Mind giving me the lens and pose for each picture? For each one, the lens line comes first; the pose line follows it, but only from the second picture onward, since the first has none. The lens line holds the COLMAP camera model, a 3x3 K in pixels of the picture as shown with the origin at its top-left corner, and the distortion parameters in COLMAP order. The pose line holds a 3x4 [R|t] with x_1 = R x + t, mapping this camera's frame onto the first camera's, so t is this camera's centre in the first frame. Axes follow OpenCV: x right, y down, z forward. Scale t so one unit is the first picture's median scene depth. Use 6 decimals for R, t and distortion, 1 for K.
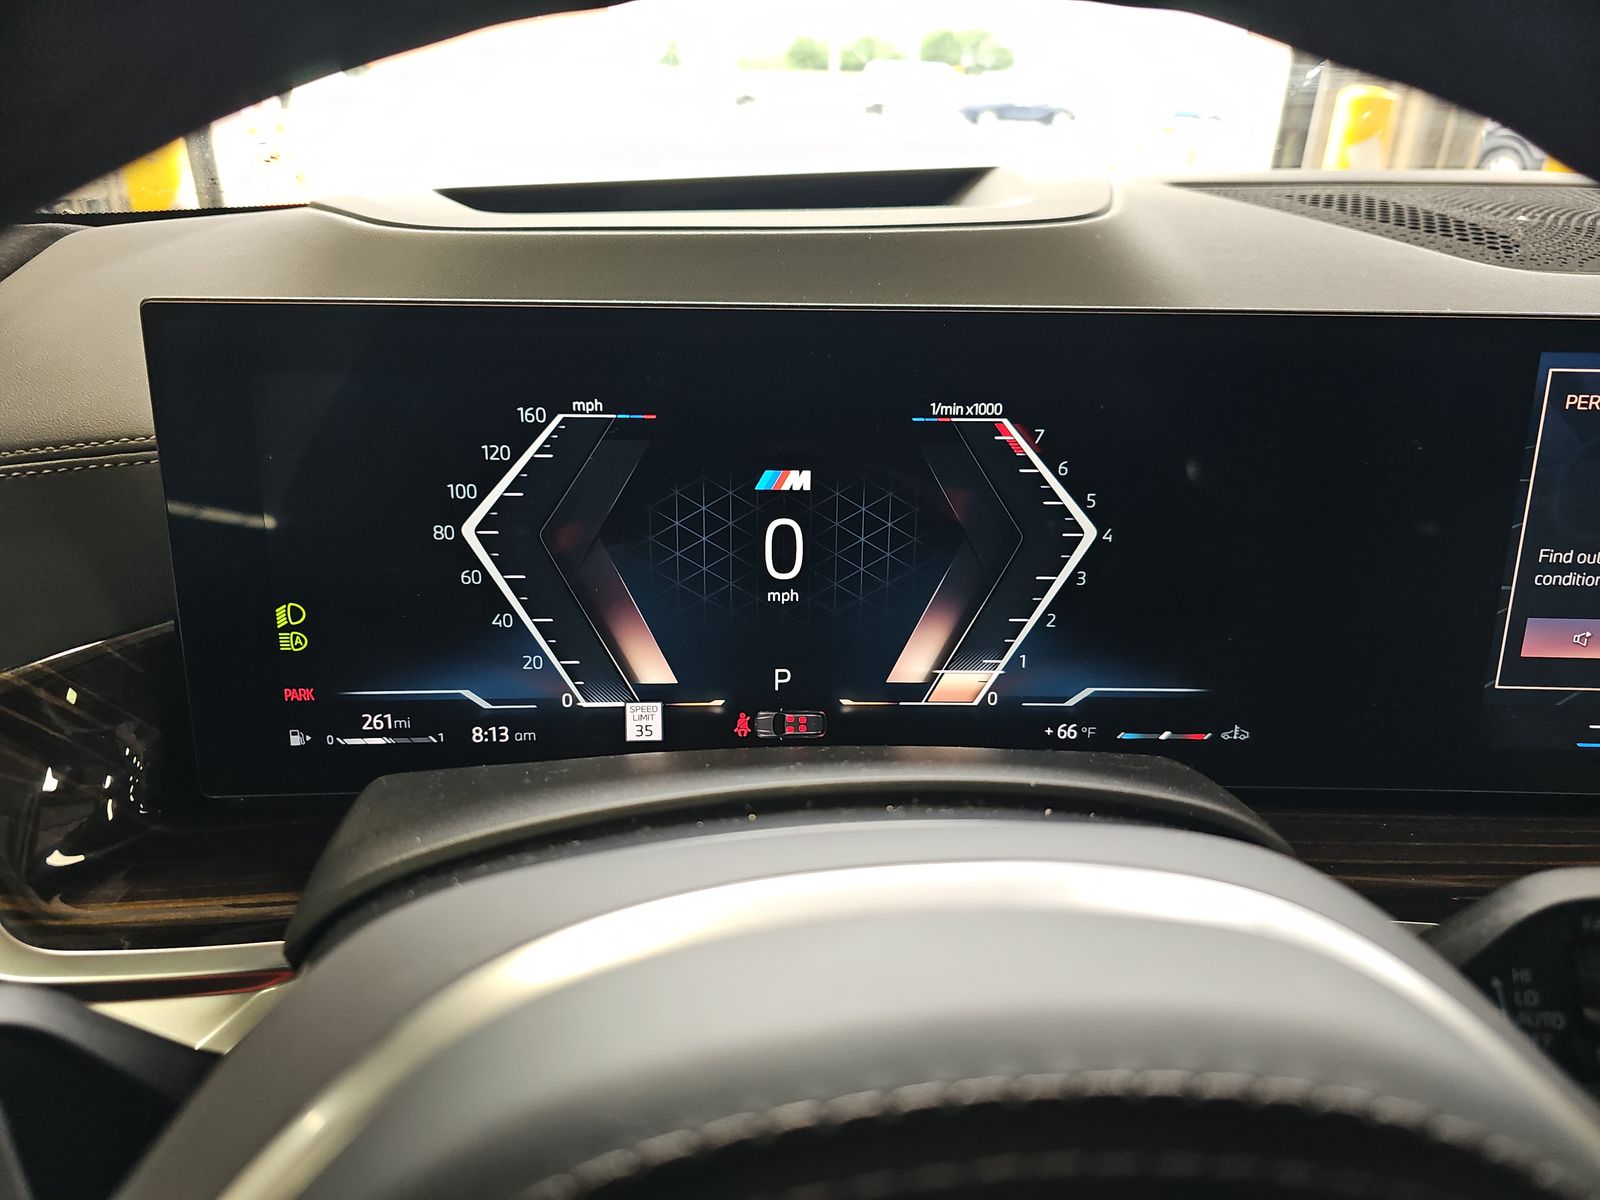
lens RADIAL K [[1040.5, 0, 807.1], [0, 1040.5, 597.0], [0, 0, 1]] dist [0.039863, -0.051314]
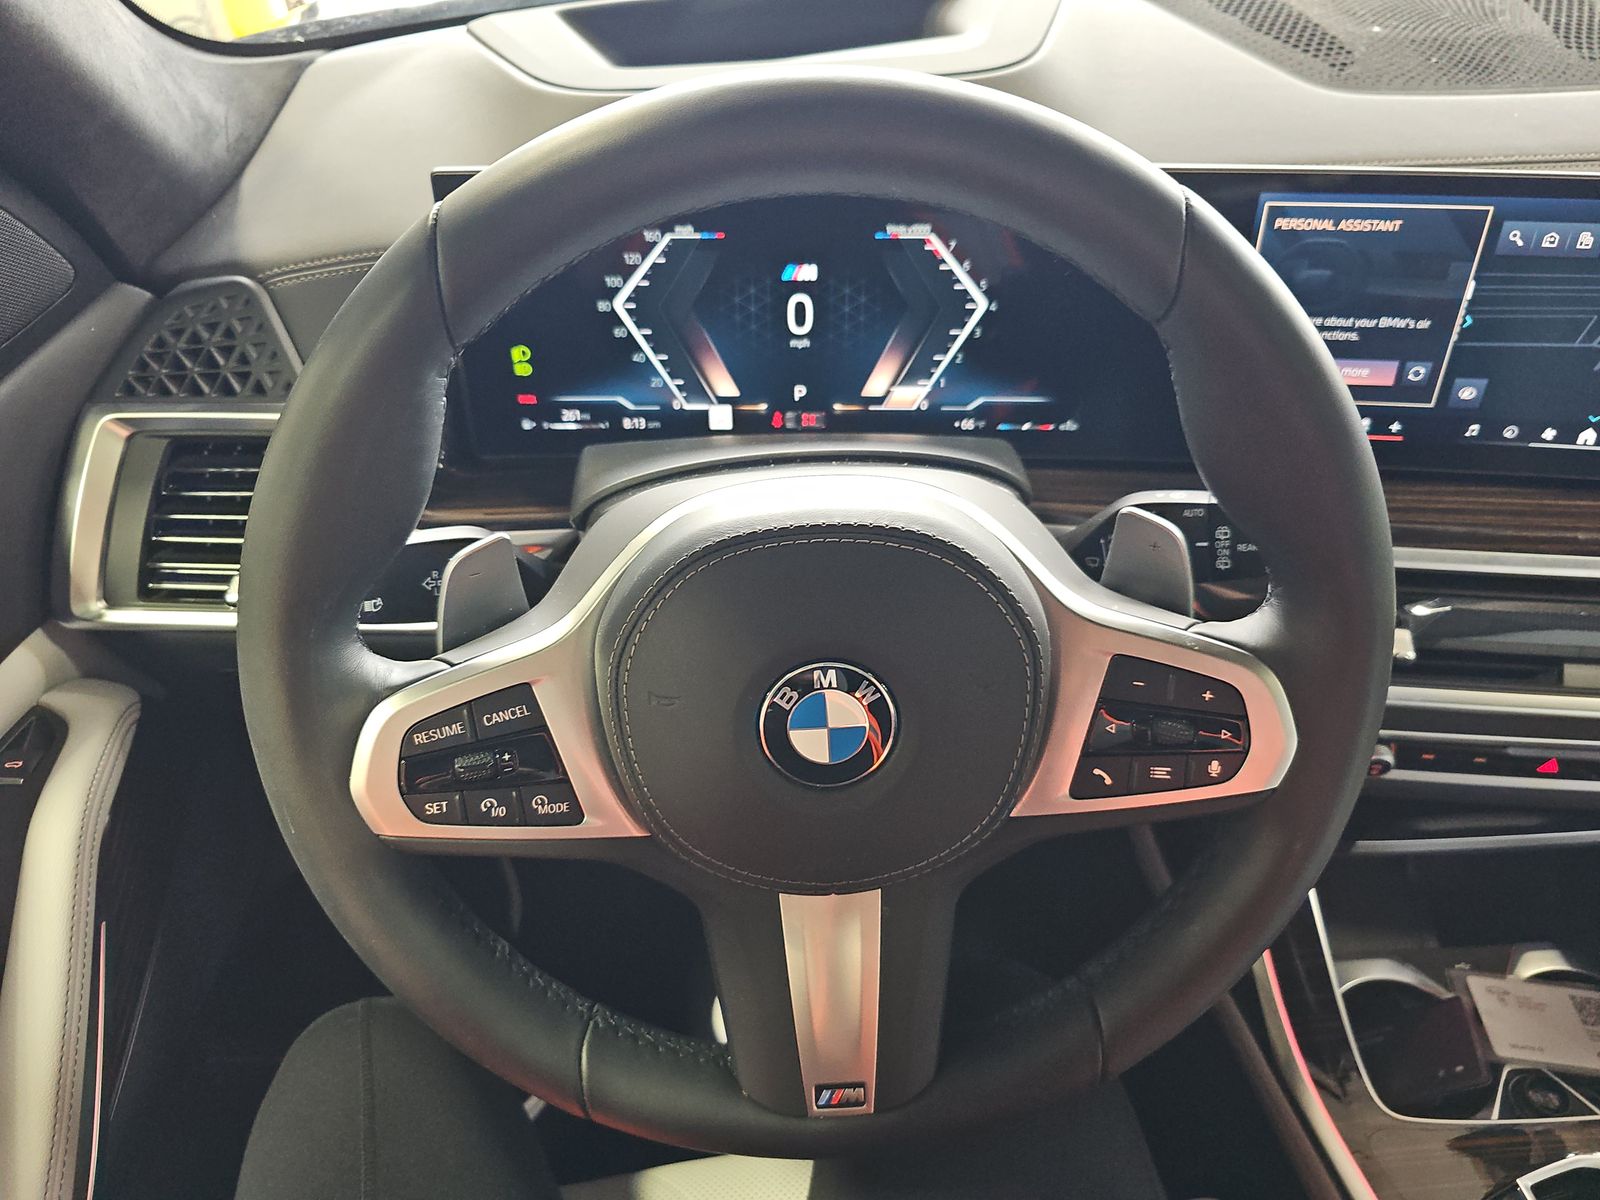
lens RADIAL K [[1040.5, 0, 807.1], [0, 1040.5, 597.0], [0, 0, 1]] dist [0.039863, -0.051314]
pose [[0.998733, 0.015307, -0.047929, 0.078205], [-0.001437, 0.960886, 0.276940, -0.075433], [0.050293, -0.276521, 0.959691, -0.760449]]
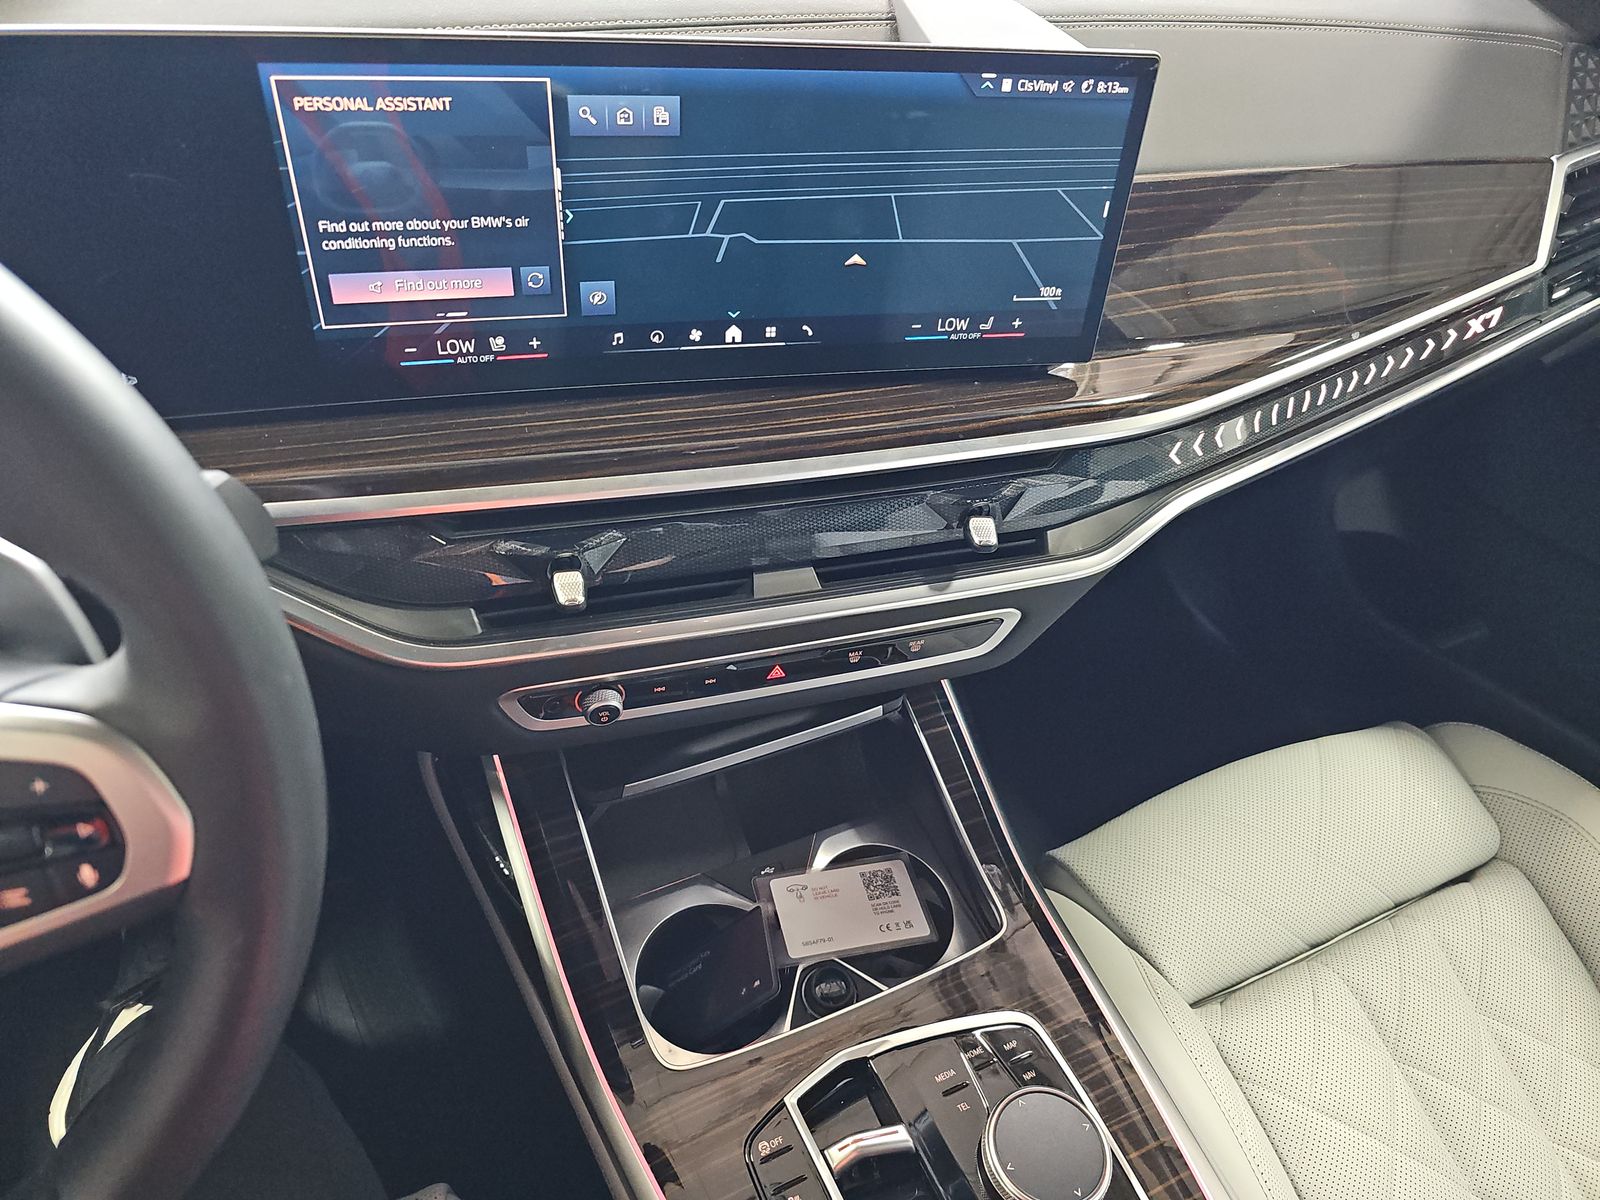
lens RADIAL K [[1040.5, 0, 807.1], [0, 1040.5, 597.0], [0, 0, 1]] dist [0.039863, -0.051314]
pose [[0.927871, -0.175010, 0.329283, 0.756279], [0.043650, 0.927931, 0.370187, -0.069491], [-0.370338, -0.329112, 0.868639, -0.560840]]
